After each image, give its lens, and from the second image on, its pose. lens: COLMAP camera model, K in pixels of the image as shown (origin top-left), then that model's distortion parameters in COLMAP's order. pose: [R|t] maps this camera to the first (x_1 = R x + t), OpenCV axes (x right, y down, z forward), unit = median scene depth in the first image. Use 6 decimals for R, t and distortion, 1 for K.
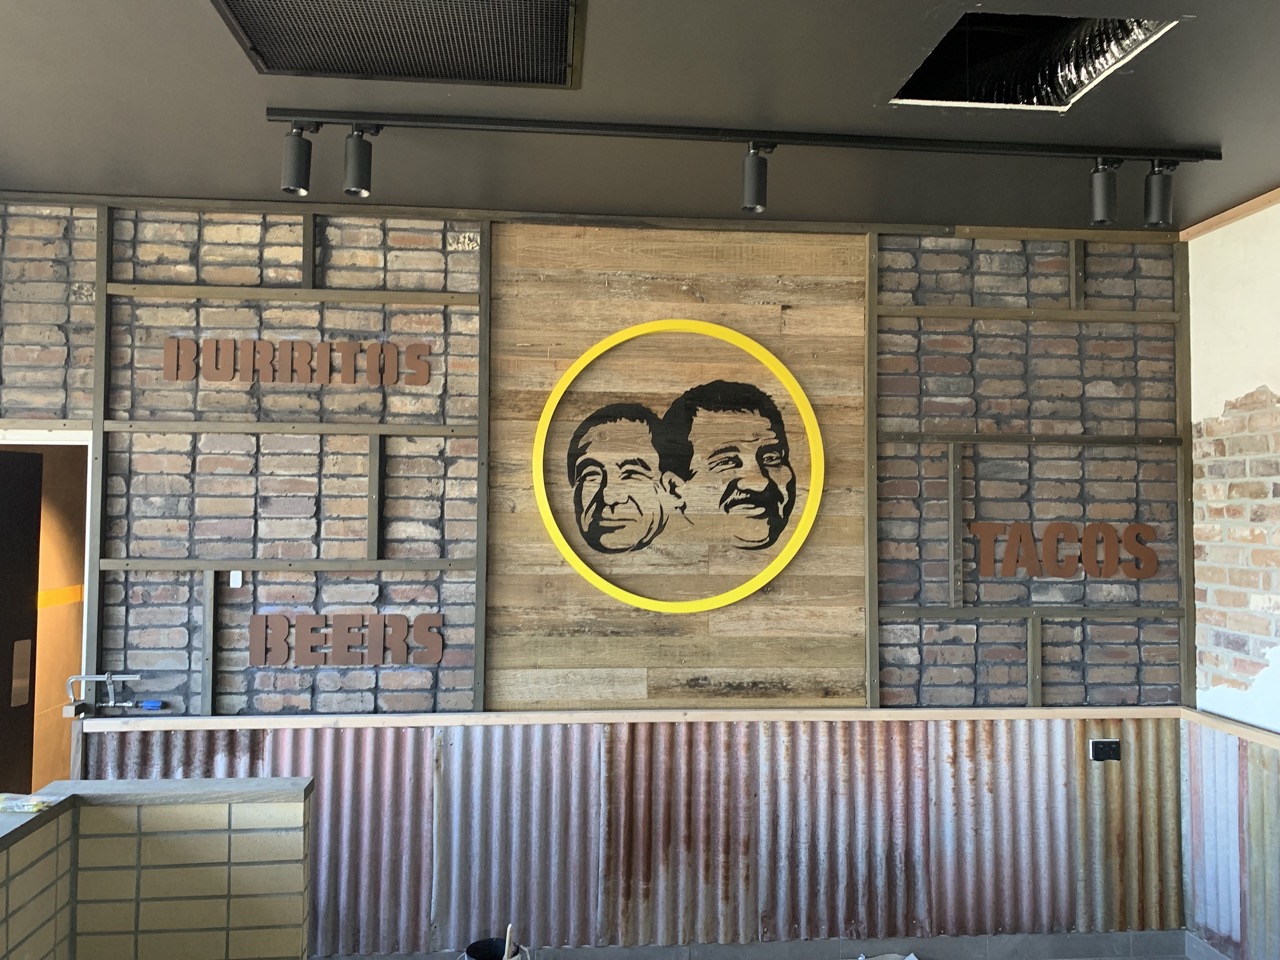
lens RADIAL K [[973.7, 0, 646.6], [0, 973.7, 473.3], [0, 0, 1]] dist [0.084179, -0.004228]
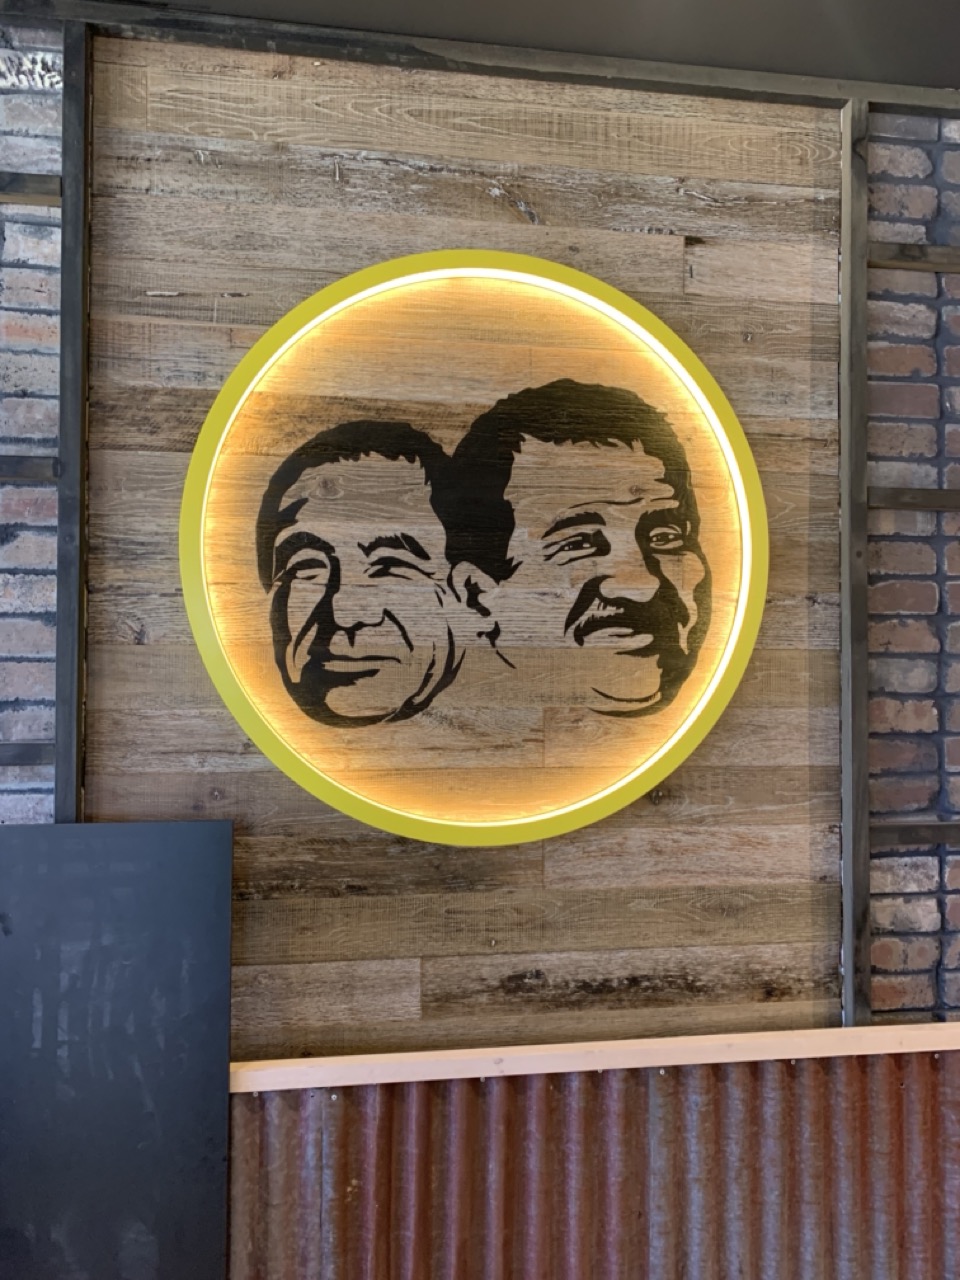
lens RADIAL K [[973.7, 0, 473.9], [0, 973.7, 652.9], [0, 0, 1]] dist [0.084179, -0.004228]
pose [[0.999006, -0.000082, 0.044572, 0.004988], [-0.002411, 0.998434, 0.055883, 0.016810], [-0.044507, -0.055935, 0.997442, 0.493305]]
